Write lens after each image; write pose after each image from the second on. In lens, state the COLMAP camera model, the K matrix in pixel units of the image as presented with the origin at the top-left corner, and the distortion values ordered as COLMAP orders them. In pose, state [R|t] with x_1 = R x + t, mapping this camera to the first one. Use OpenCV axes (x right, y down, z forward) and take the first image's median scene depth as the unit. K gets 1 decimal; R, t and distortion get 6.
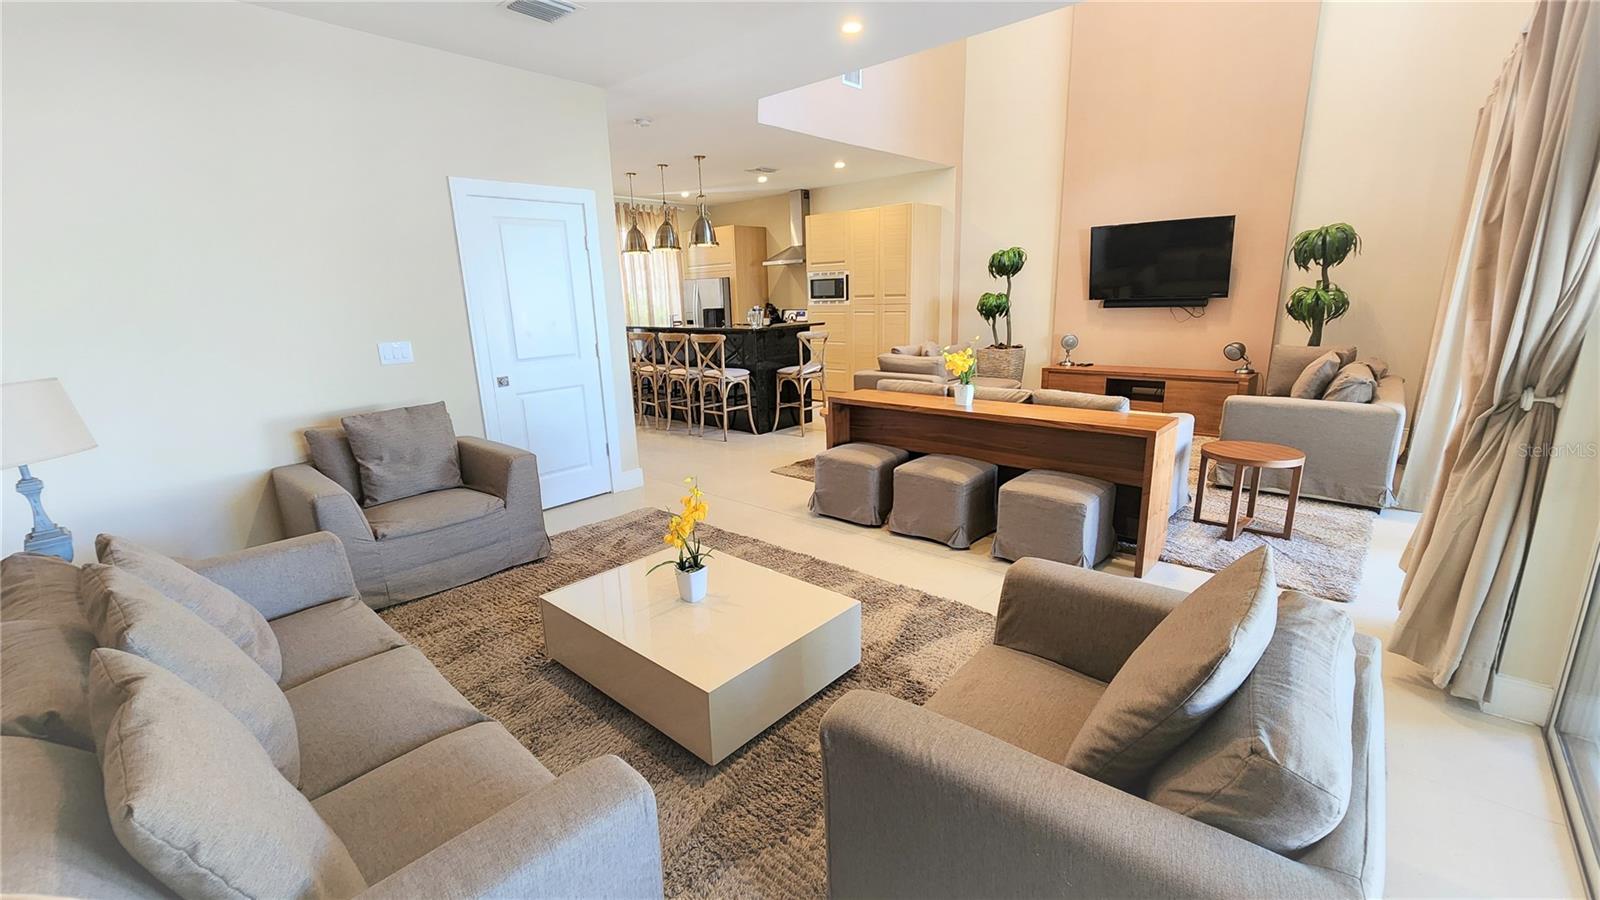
lens RADIAL K [[655.1, 0, 797.1], [0, 655.1, 457.3], [0, 0, 1]] dist [-0.002641, 0.000092]
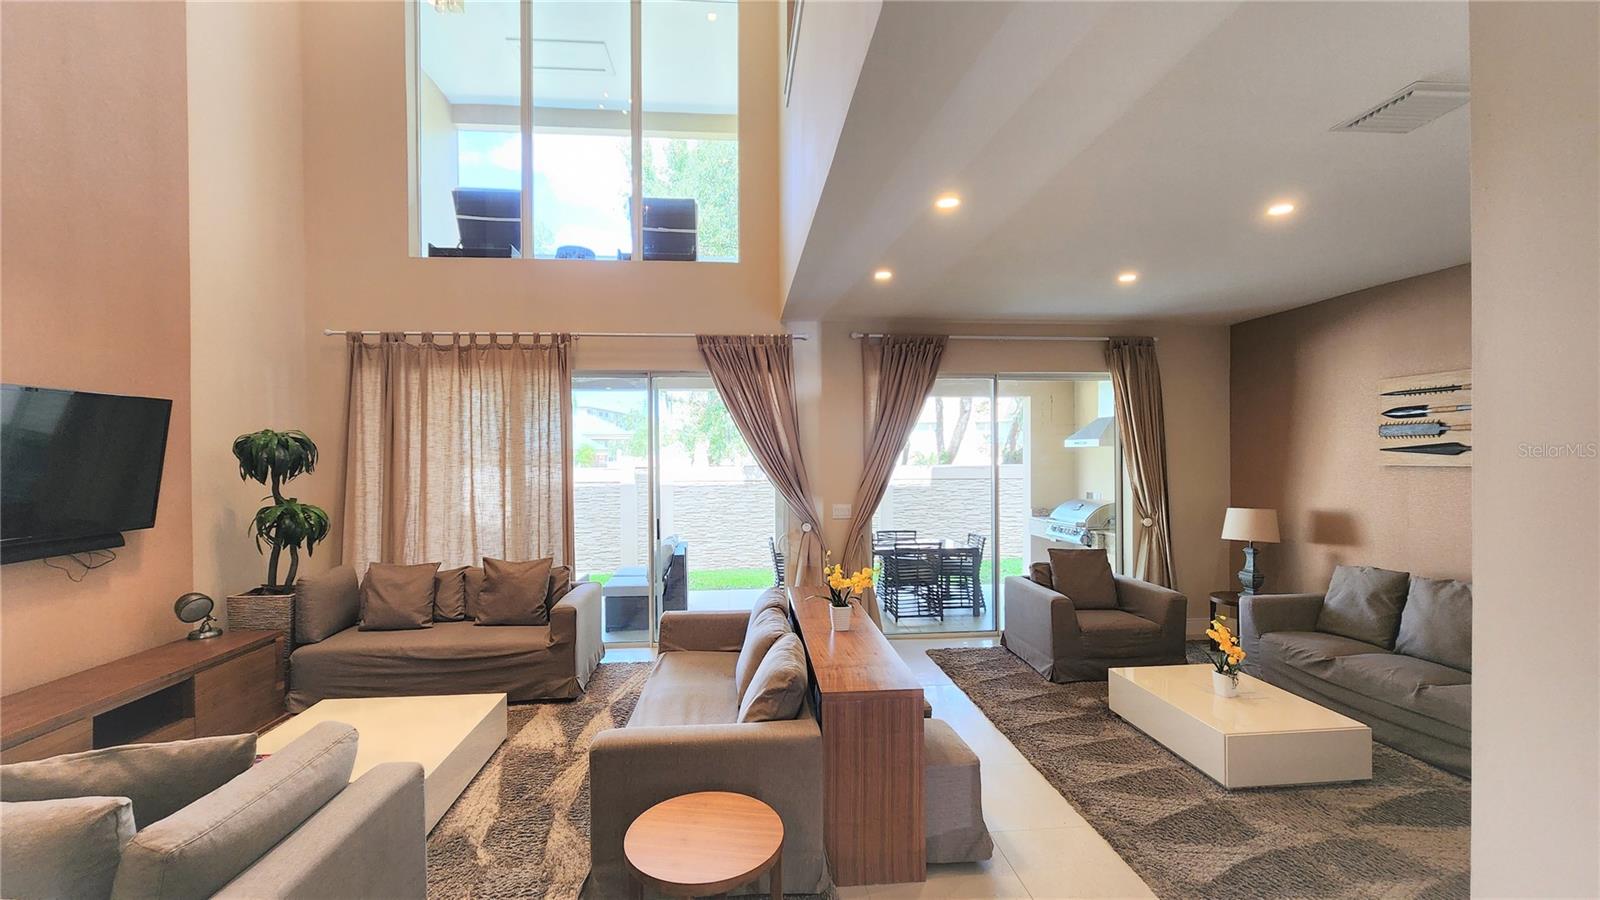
lens RADIAL K [[657.8, 0, 791.5], [0, 657.8, 456.3], [0, 0, 1]] dist [0.001145, -0.000139]
pose [[-0.724251, 0.032376, 0.688776, -0.184326], [0.192949, 0.968508, 0.157362, -0.274161], [-0.661990, 0.246868, -0.707690, 0.968522]]
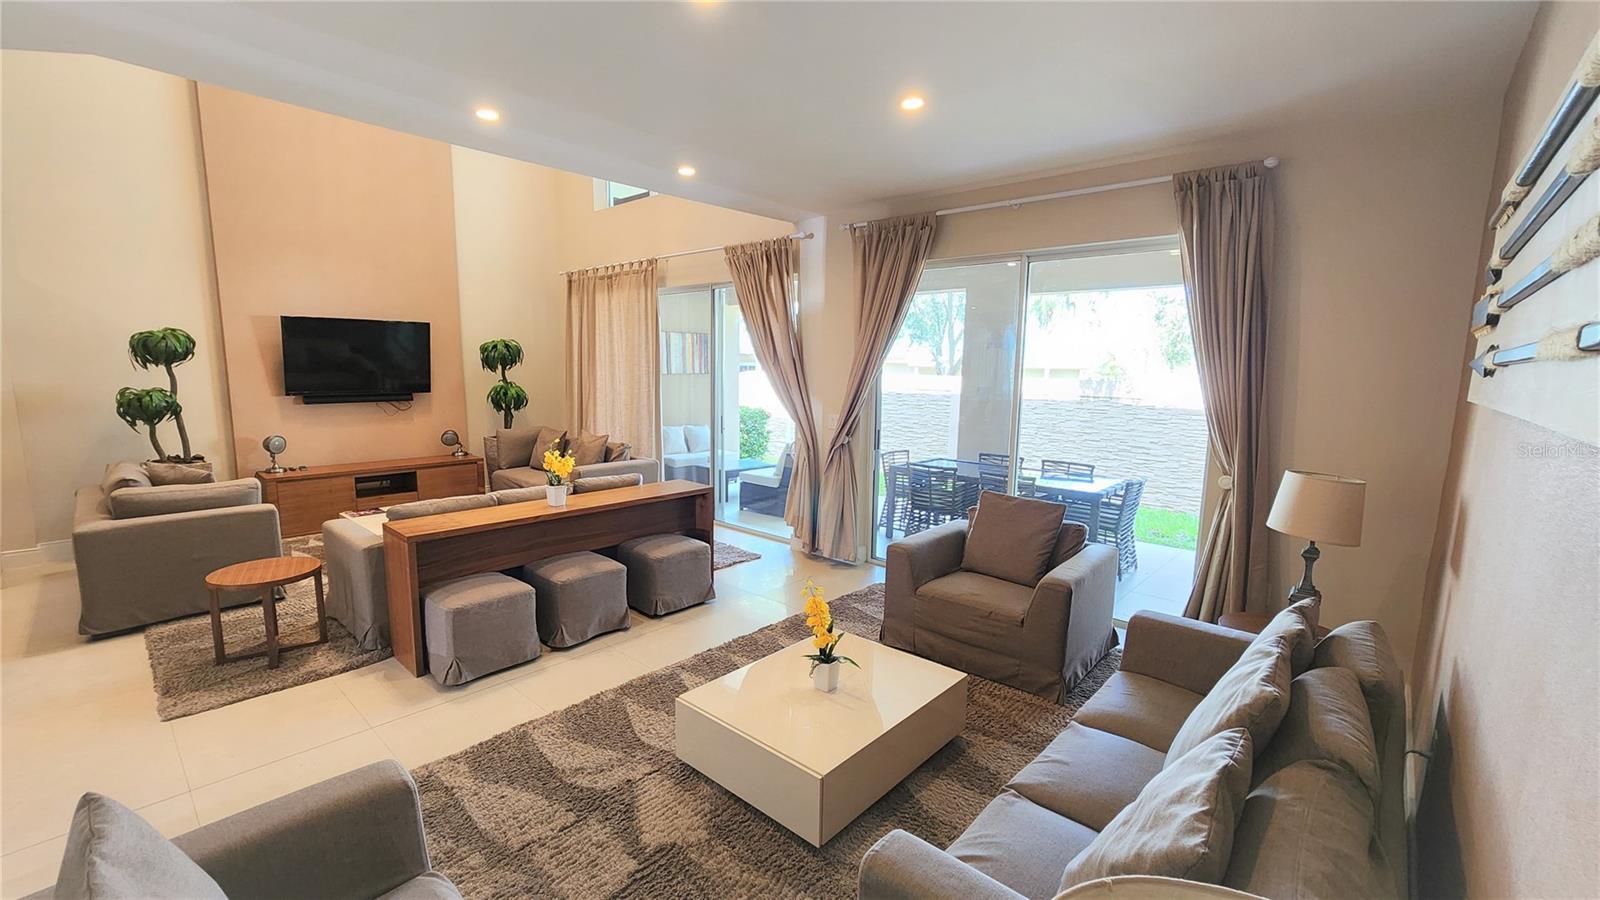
lens RADIAL K [[657.8, 0, 791.5], [0, 657.8, 456.3], [0, 0, 1]] dist [0.001145, -0.000139]
pose [[0.006251, -0.108940, 0.994029, -0.459786], [0.226784, 0.968302, 0.104694, -0.107803], [-0.973925, 0.224776, 0.030759, 0.357918]]
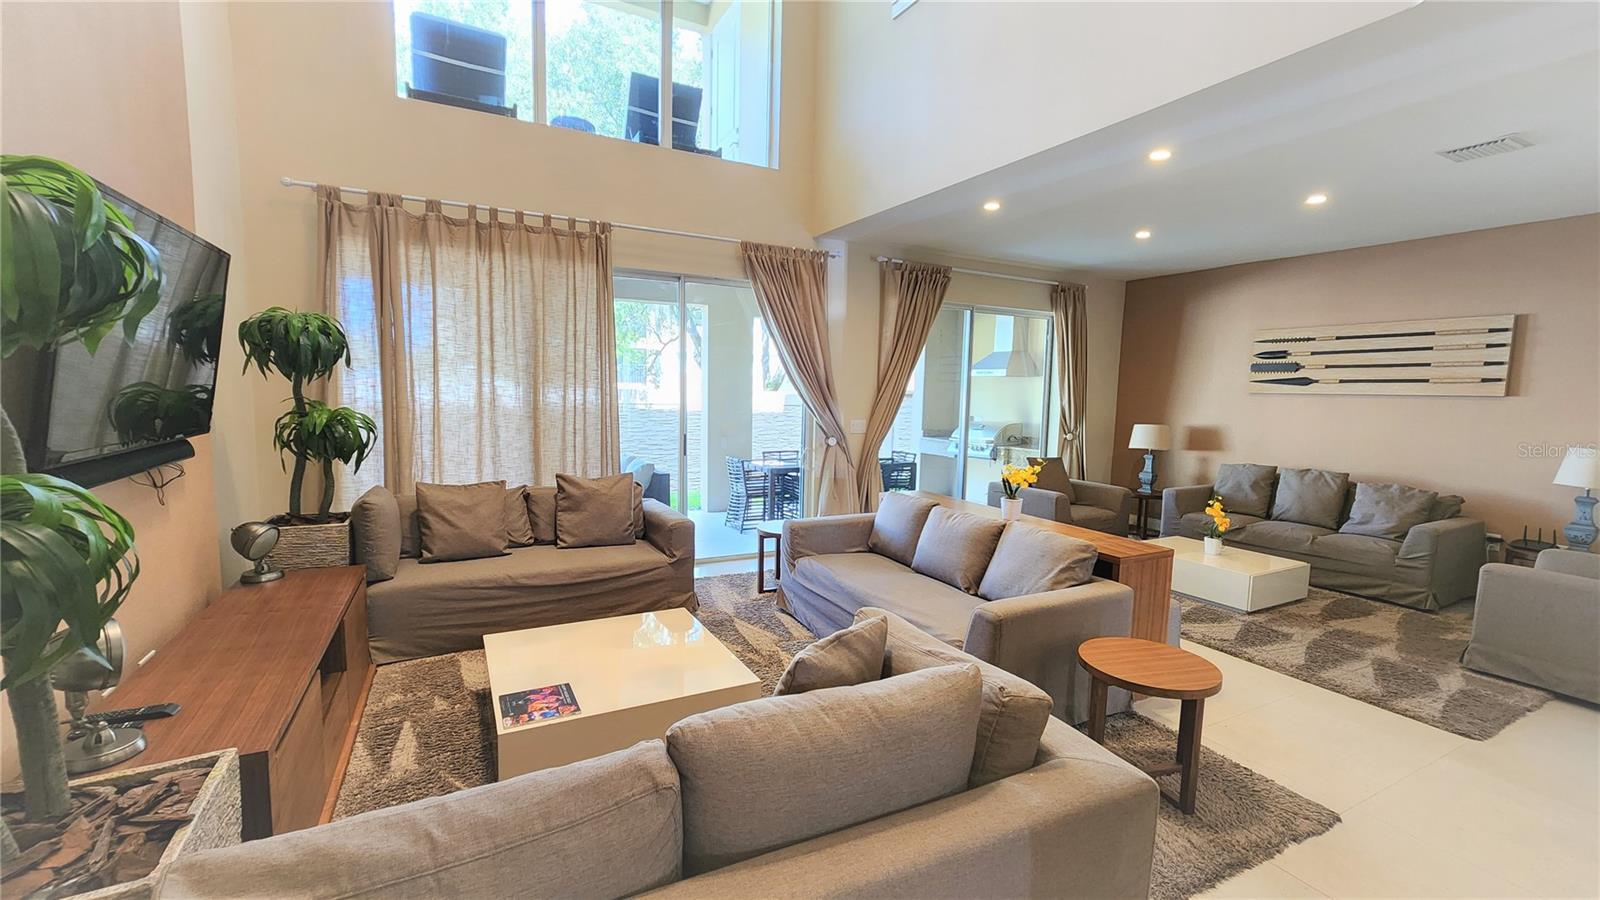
lens RADIAL K [[663.7, 0, 795.6], [0, 663.7, 455.3], [0, 0, 1]] dist [-0.000206, -0.000400]
pose [[-0.936282, -0.027385, 0.350179, 0.127376], [0.089313, 0.945627, 0.312750, -0.315795], [-0.339703, 0.324098, -0.882928, 1.195436]]
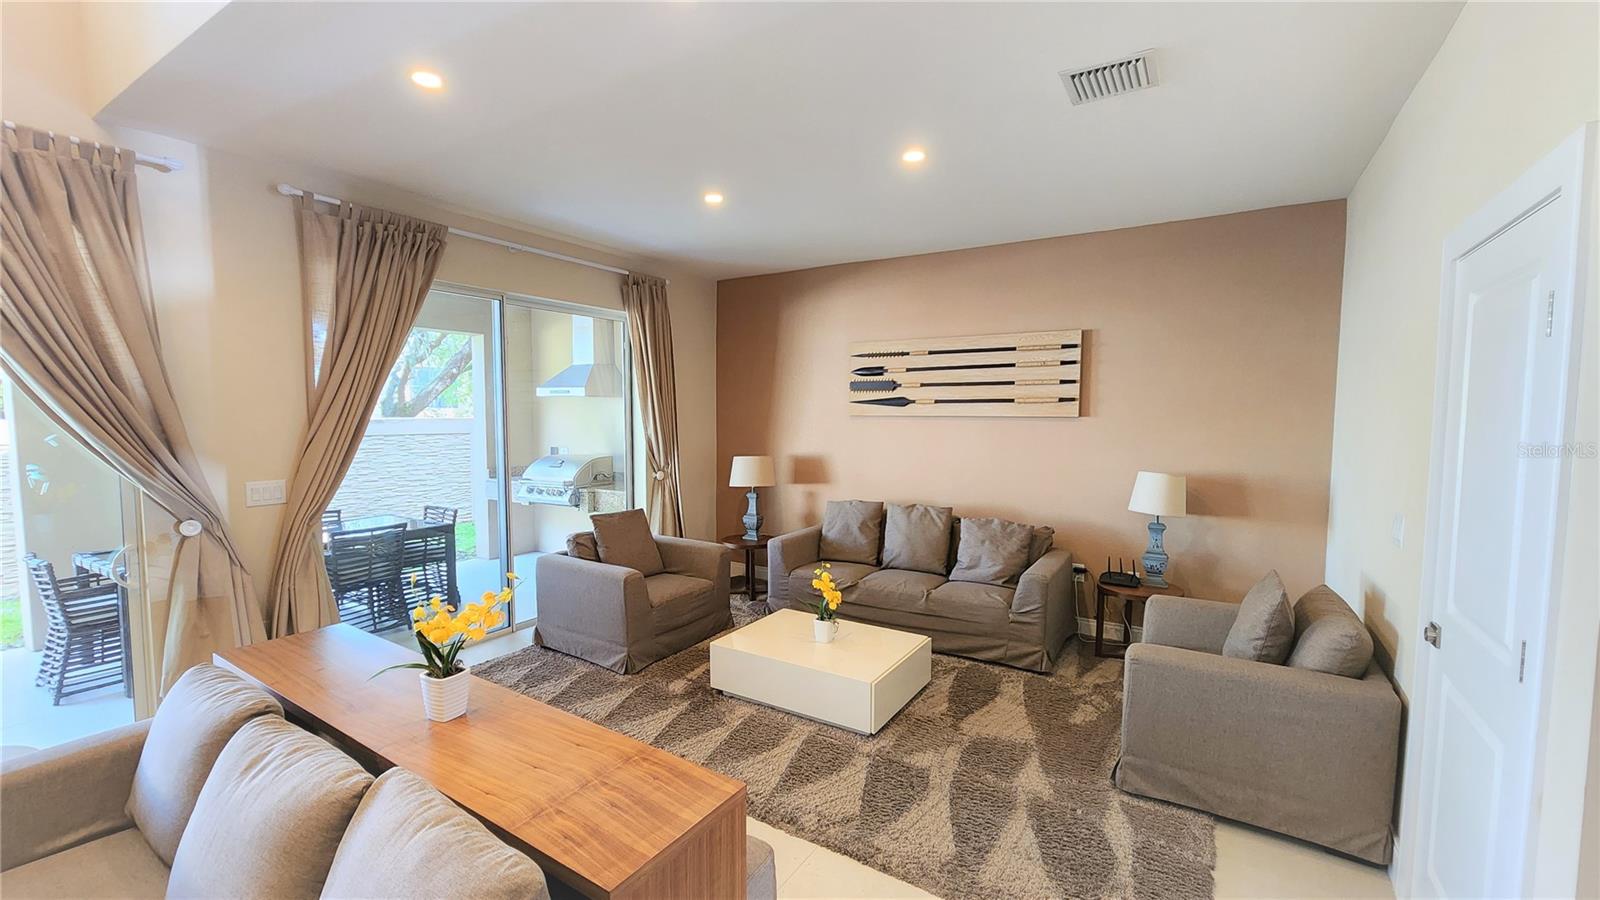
lens RADIAL K [[657.8, 0, 791.5], [0, 657.8, 456.3], [0, 0, 1]] dist [0.001145, -0.000139]
pose [[-0.987539, 0.033821, -0.153695, 0.048480], [-0.015578, 0.950828, 0.309327, -0.243333], [0.156599, 0.307867, -0.938453, 0.856298]]
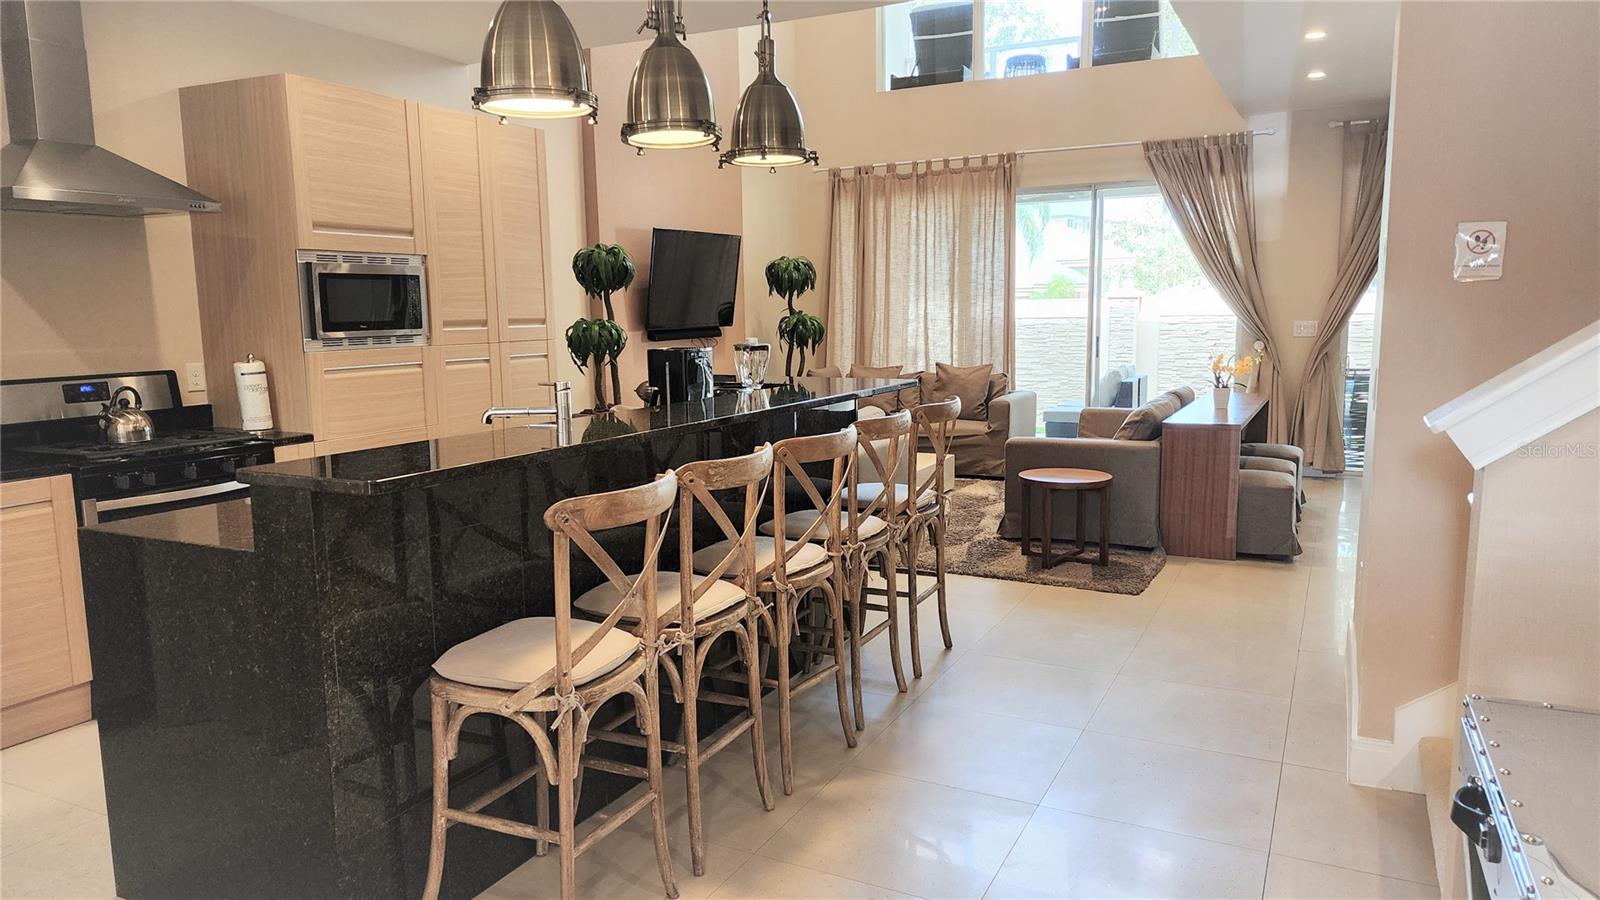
lens RADIAL K [[1063.8, 0, 774.8], [0, 1063.8, 478.0], [0, 0, 1]] dist [0.058275, -0.059126]
pose [[-0.243846, -0.122695, 0.962021, -0.737869], [0.257765, 0.948086, 0.186254, -0.286286], [-0.934931, 0.293393, -0.199560, 1.225898]]
